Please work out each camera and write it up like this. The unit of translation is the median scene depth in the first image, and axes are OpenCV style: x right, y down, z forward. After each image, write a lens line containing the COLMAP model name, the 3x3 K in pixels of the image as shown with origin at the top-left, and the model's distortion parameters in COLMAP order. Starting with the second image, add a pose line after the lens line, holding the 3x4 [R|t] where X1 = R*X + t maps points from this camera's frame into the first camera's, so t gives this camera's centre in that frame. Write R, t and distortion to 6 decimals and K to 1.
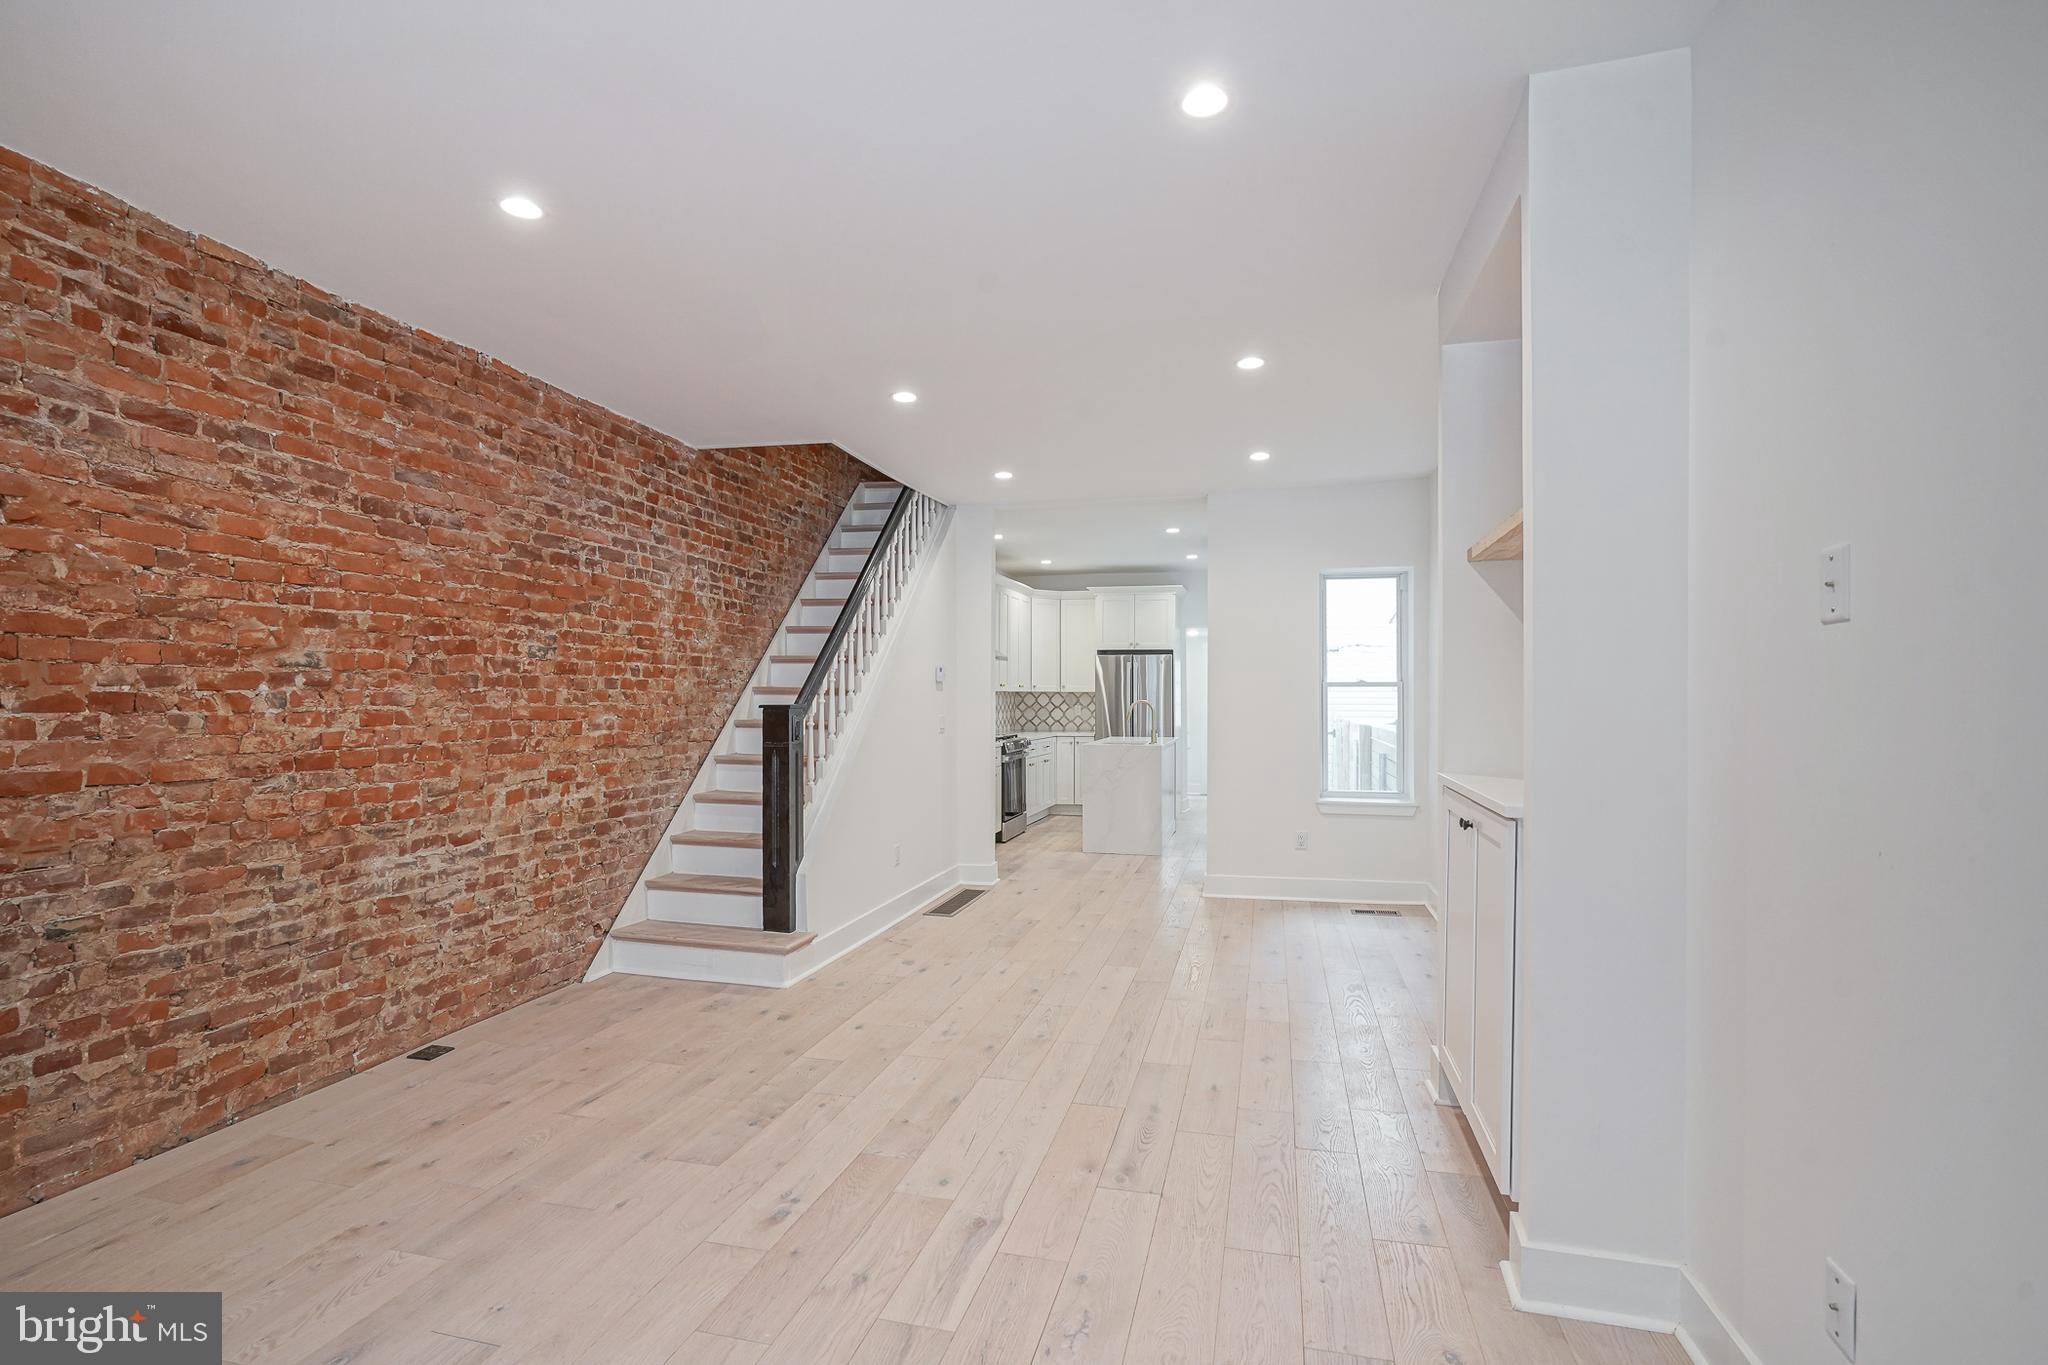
lens RADIAL K [[1006.0, 0, 1024.9], [0, 1006.0, 694.0], [0, 0, 1]] dist [-0.017896, 0.001852]
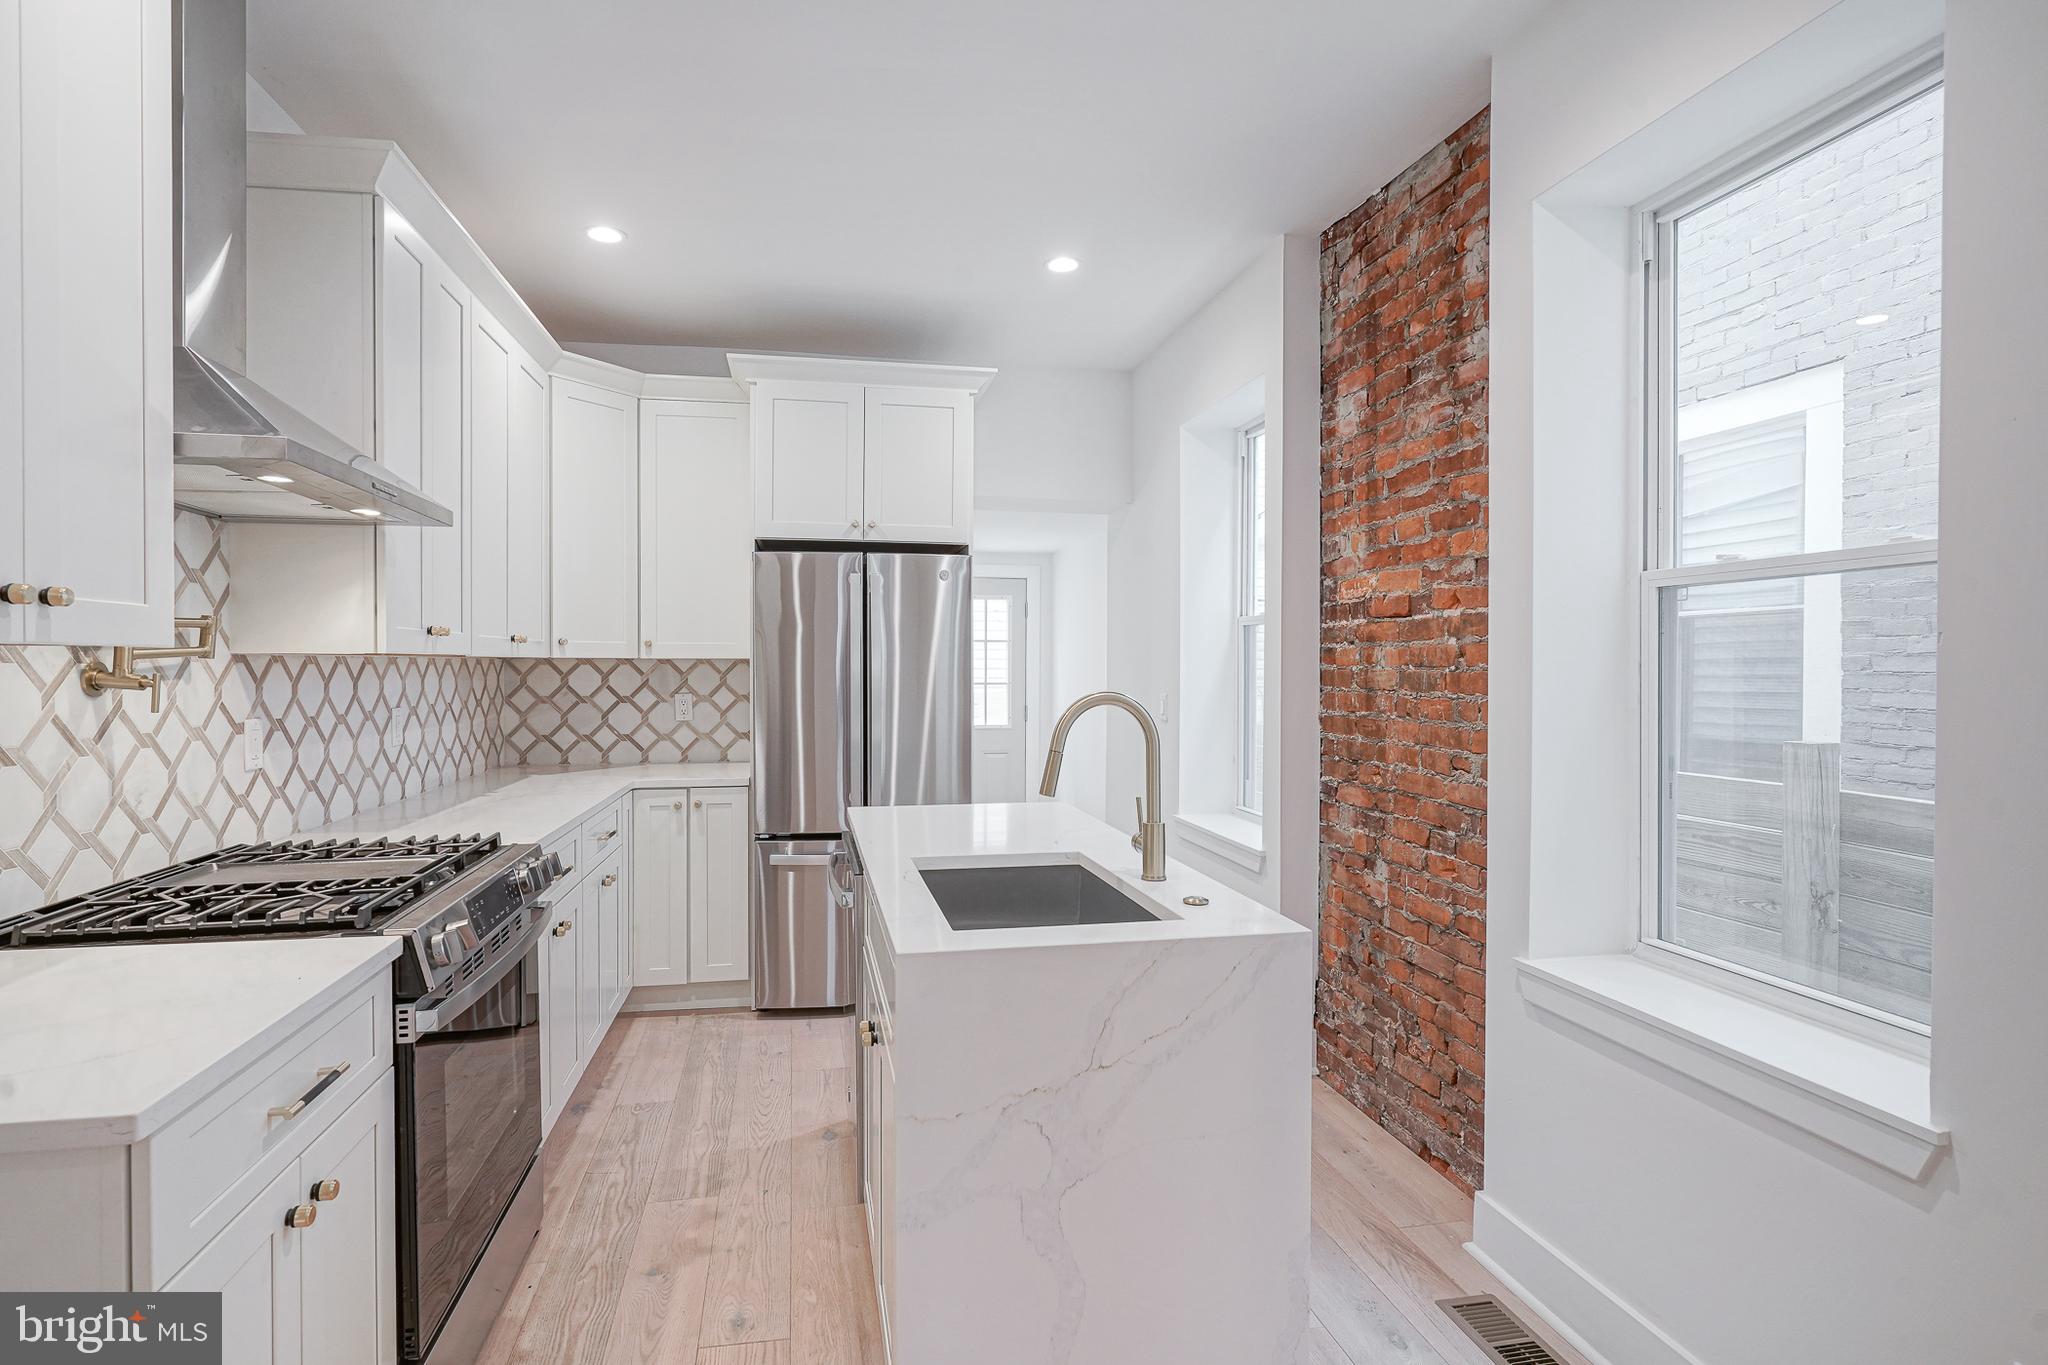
lens RADIAL K [[1004.1, 0, 999.9], [0, 1004.1, 689.6], [0, 0, 1]] dist [-0.021227, 0.000978]
pose [[0.904423, -0.010844, 0.426500, -0.002012], [0.002091, 0.999778, 0.020985, 0.007215], [-0.426632, -0.018088, 0.904244, 2.402620]]
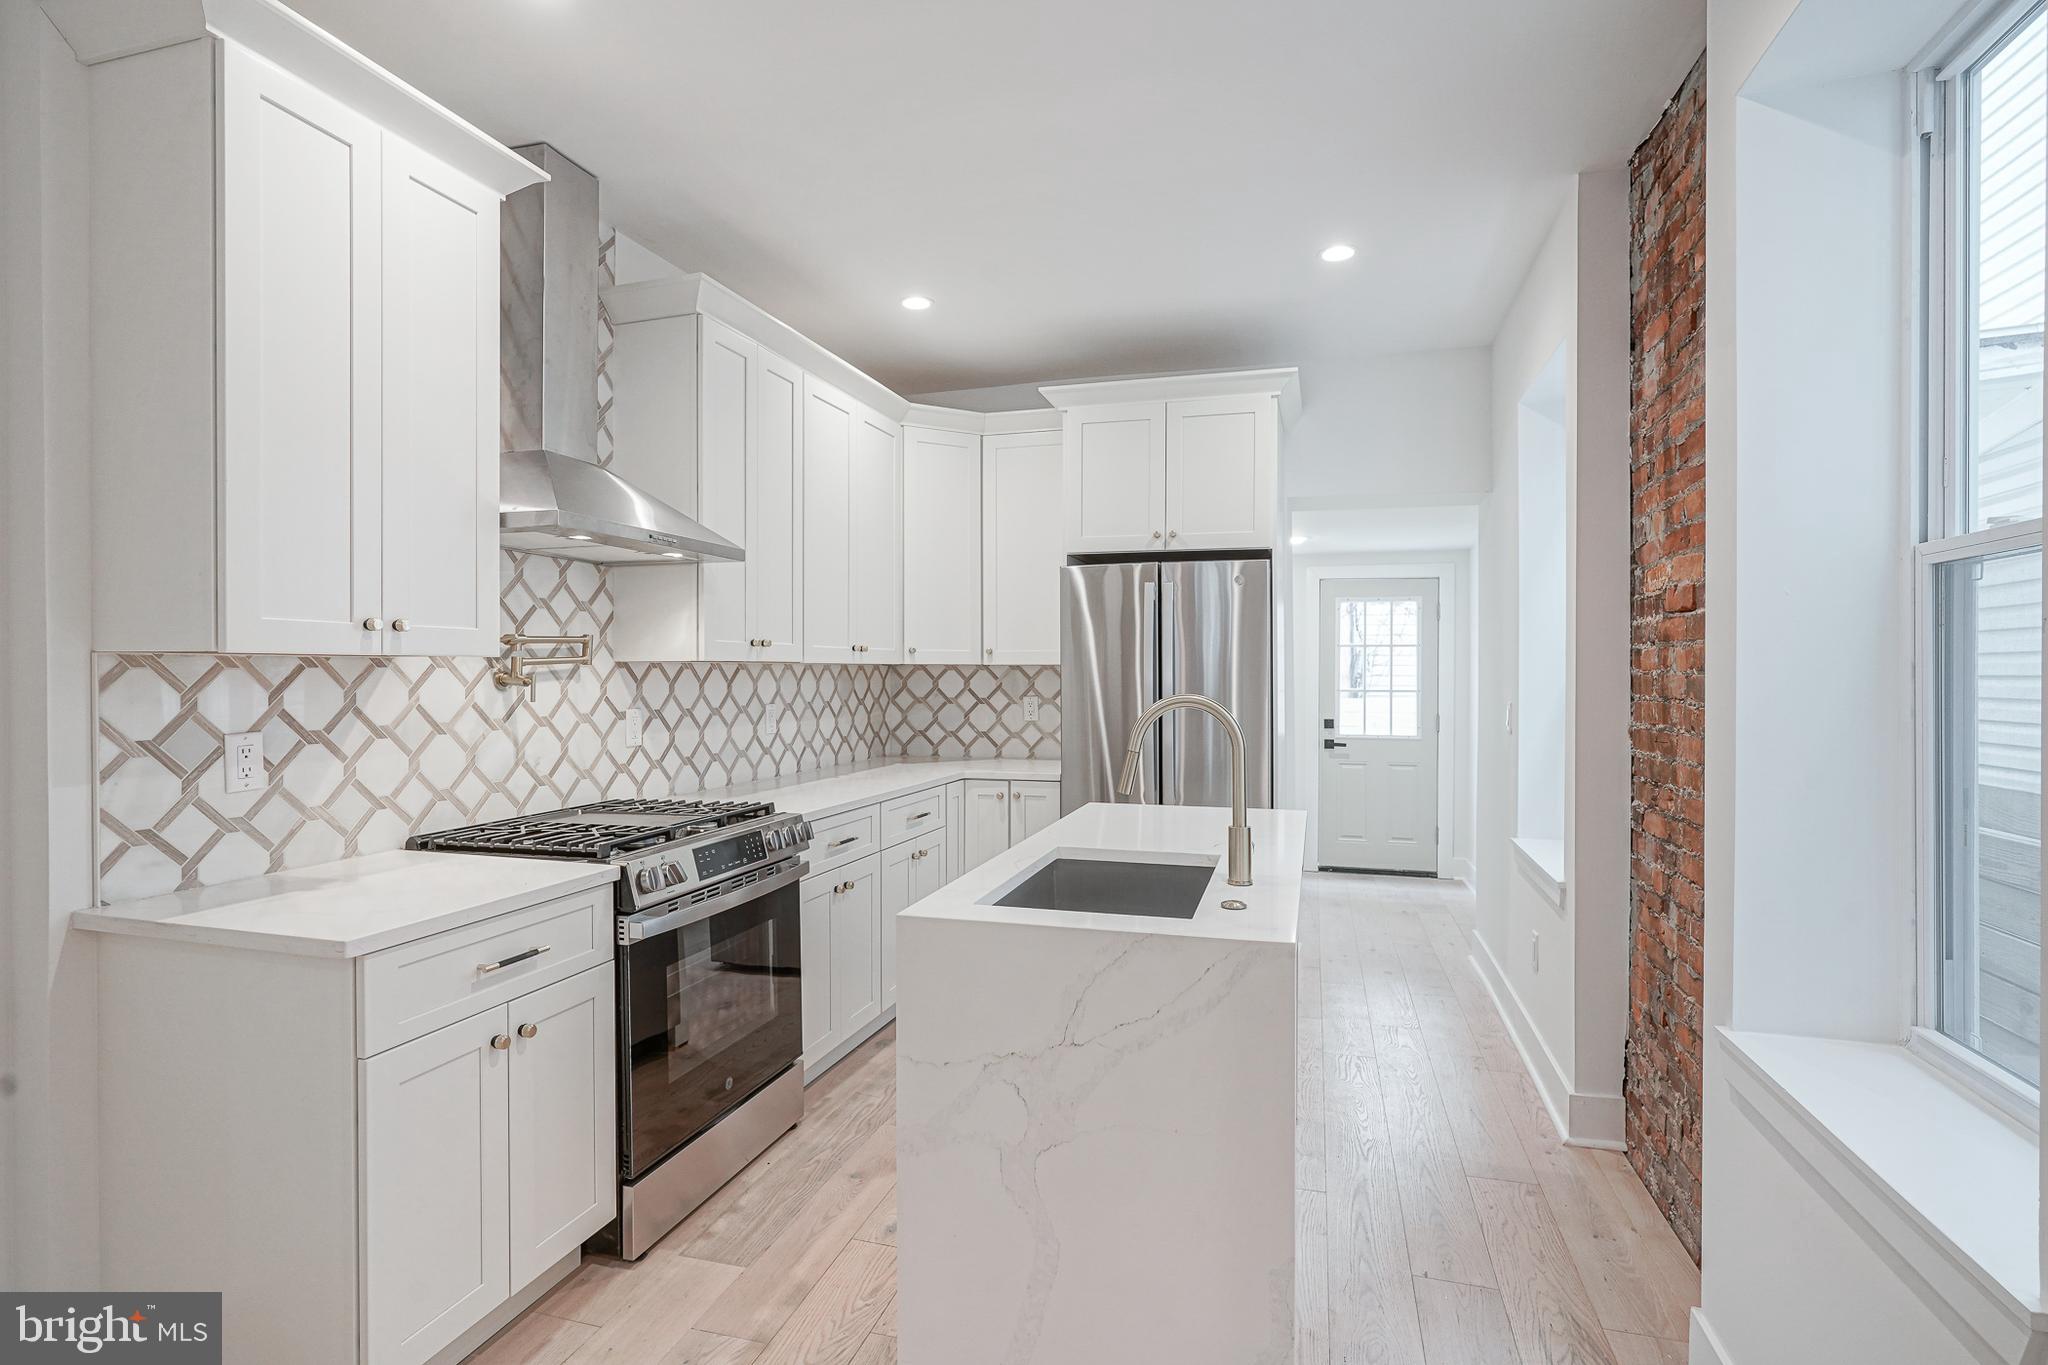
lens RADIAL K [[1006.0, 0, 1024.9], [0, 1006.0, 694.0], [0, 0, 1]] dist [-0.017896, 0.001852]
pose [[0.999459, 0.000110, -0.032901, 0.252498], [0.000470, 0.999845, 0.017628, 0.010340], [0.032898, -0.017634, 0.999303, 2.295024]]
